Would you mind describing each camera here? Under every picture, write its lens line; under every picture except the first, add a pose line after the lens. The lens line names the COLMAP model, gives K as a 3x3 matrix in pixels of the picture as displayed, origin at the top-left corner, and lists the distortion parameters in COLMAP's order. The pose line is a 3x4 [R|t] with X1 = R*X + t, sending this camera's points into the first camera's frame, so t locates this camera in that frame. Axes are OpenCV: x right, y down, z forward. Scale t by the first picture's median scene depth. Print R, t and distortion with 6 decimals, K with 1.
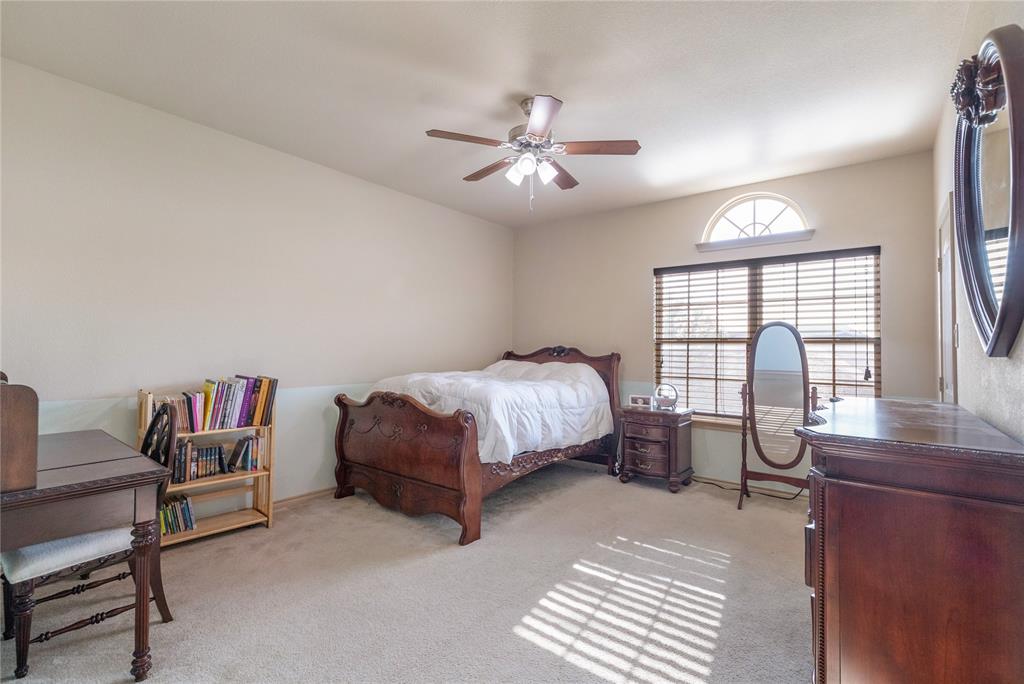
lens RADIAL K [[463.5, 0, 512.3], [0, 463.5, 340.7], [0, 0, 1]] dist [0.000437, -0.000212]
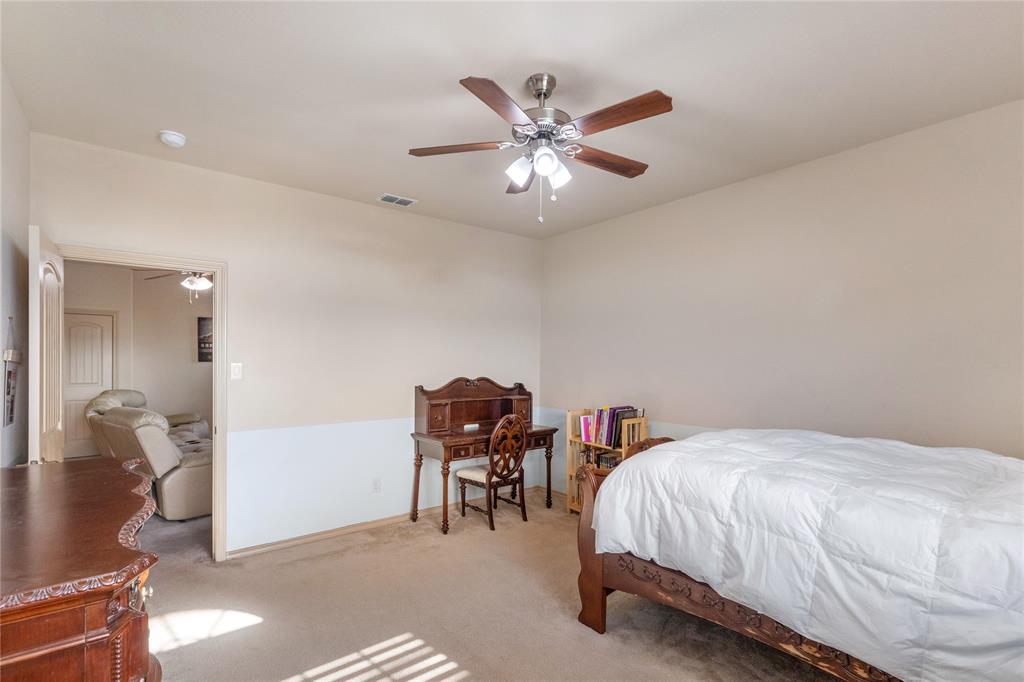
lens RADIAL K [[474.0, 0, 507.8], [0, 474.0, 370.4], [0, 0, 1]] dist [-0.001657, -0.000465]
pose [[-0.225837, 0.005382, -0.974150, 0.759699], [0.017458, 0.999847, 0.001476, -0.034122], [0.974009, -0.016673, -0.225897, 1.032510]]
